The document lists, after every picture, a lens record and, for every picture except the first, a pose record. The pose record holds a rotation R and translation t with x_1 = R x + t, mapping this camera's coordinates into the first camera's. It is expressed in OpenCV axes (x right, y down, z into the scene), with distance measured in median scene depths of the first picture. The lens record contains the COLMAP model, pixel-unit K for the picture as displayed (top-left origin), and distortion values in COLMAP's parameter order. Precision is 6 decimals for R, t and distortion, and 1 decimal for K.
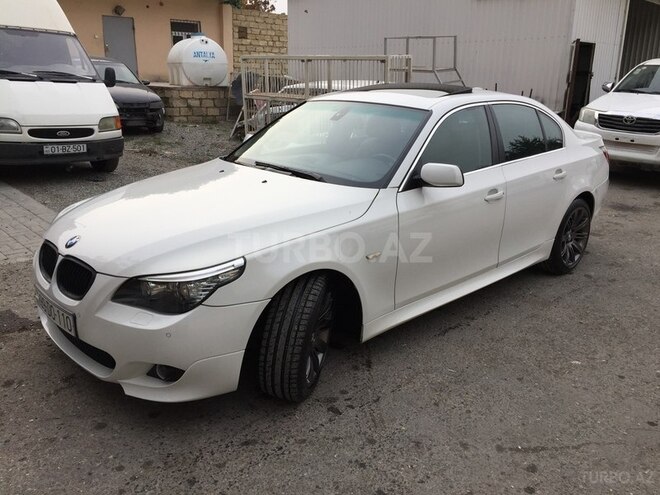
lens RADIAL K [[558.5, 0, 329.3], [0, 558.5, 247.8], [0, 0, 1]] dist [0.039588, -0.023375]
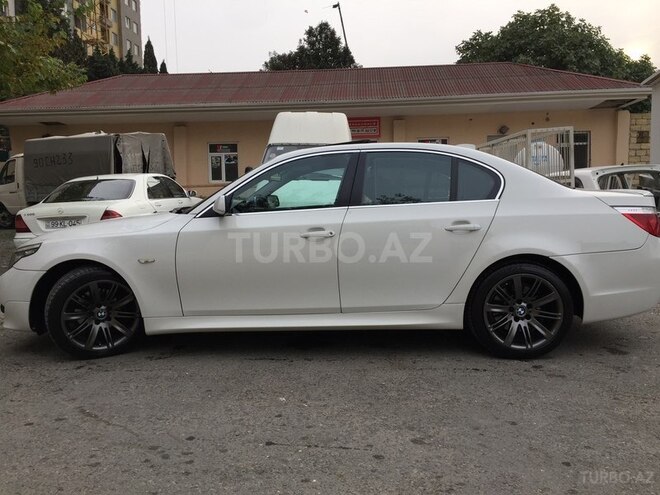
lens RADIAL K [[558.5, 0, 328.5], [0, 558.5, 246.5], [0, 0, 1]] dist [0.039588, -0.023375]
pose [[0.693294, 0.034802, -0.719814, 0.197480], [-0.185435, 0.973815, -0.131521, 0.011232], [0.696388, 0.224662, 0.681594, 0.062783]]
